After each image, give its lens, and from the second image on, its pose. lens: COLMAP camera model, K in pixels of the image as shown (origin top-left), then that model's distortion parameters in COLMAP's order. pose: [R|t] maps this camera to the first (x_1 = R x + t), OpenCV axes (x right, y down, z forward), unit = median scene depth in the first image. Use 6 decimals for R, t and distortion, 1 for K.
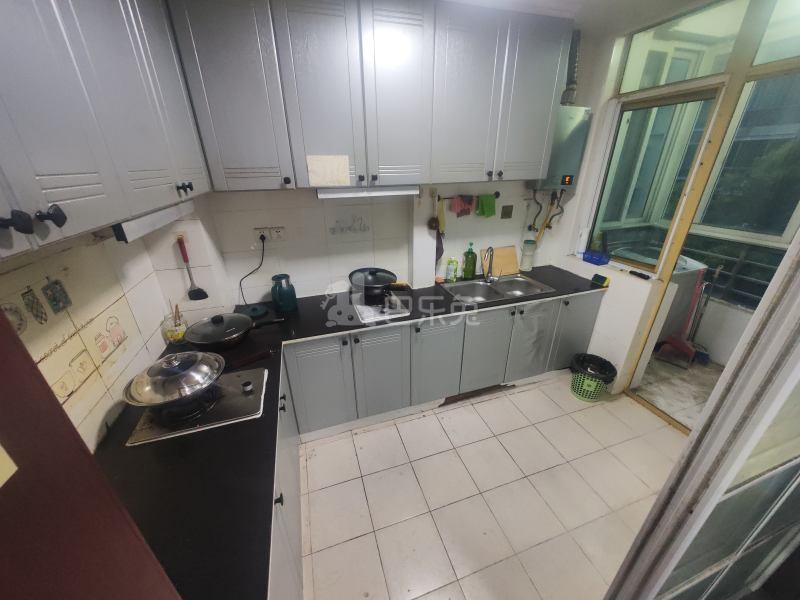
lens RADIAL K [[298.4, 0, 397.1], [0, 298.4, 295.4], [0, 0, 1]] dist [0.002309, -0.000377]
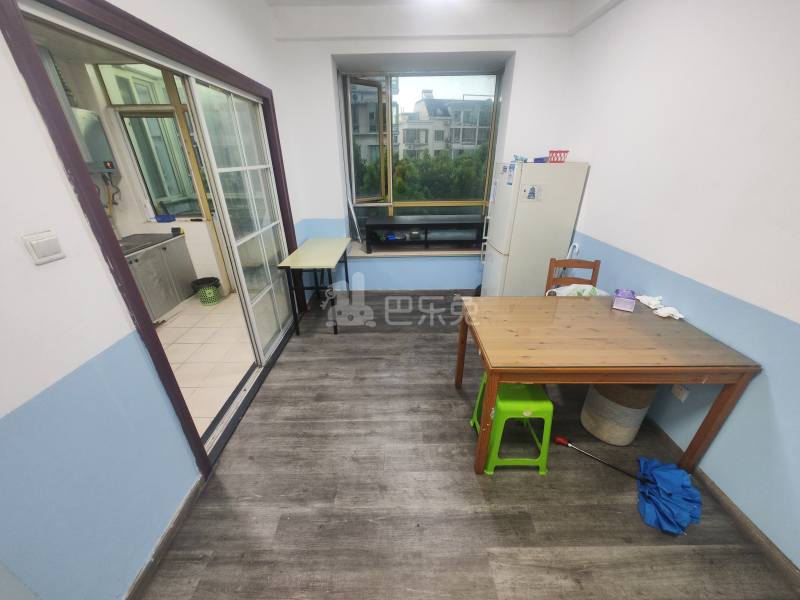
lens RADIAL K [[298.4, 0, 400.2], [0, 298.4, 299.4], [0, 0, 1]] dist [0.002309, -0.000377]
pose [[0.290584, -0.399941, 0.869257, -0.530939], [0.391687, 0.878575, 0.273291, 0.334364], [-0.873007, 0.261063, 0.411952, -0.619485]]
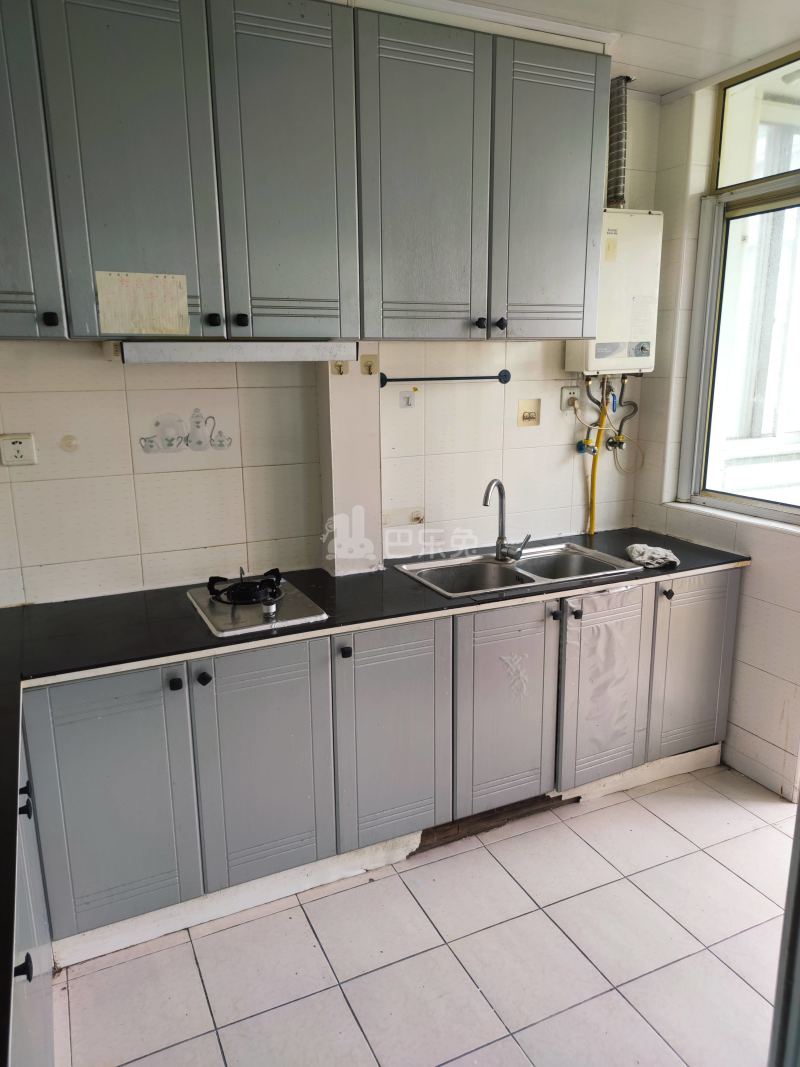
lens RADIAL K [[746.7, 0, 397.6], [0, 746.7, 532.6], [0, 0, 1]] dist [0.037516, -0.025136]
pose [[0.991182, -0.027282, 0.129672, 0.004722], [0.051241, 0.981363, -0.185207, 0.137537], [-0.122202, 0.190218, 0.974107, -0.104936]]
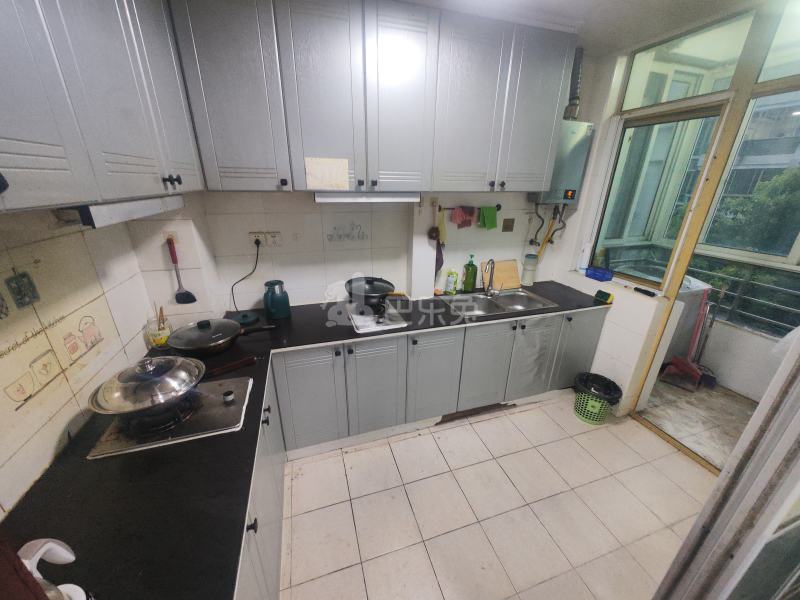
lens RADIAL K [[298.4, 0, 396.6], [0, 298.4, 295.3], [0, 0, 1]] dist [0.002309, -0.000377]
pose [[0.999630, 0.027172, 0.001325, 0.005155], [-0.027063, 0.998222, -0.053103, 0.017498], [-0.002765, 0.053047, 0.998588, 0.036234]]
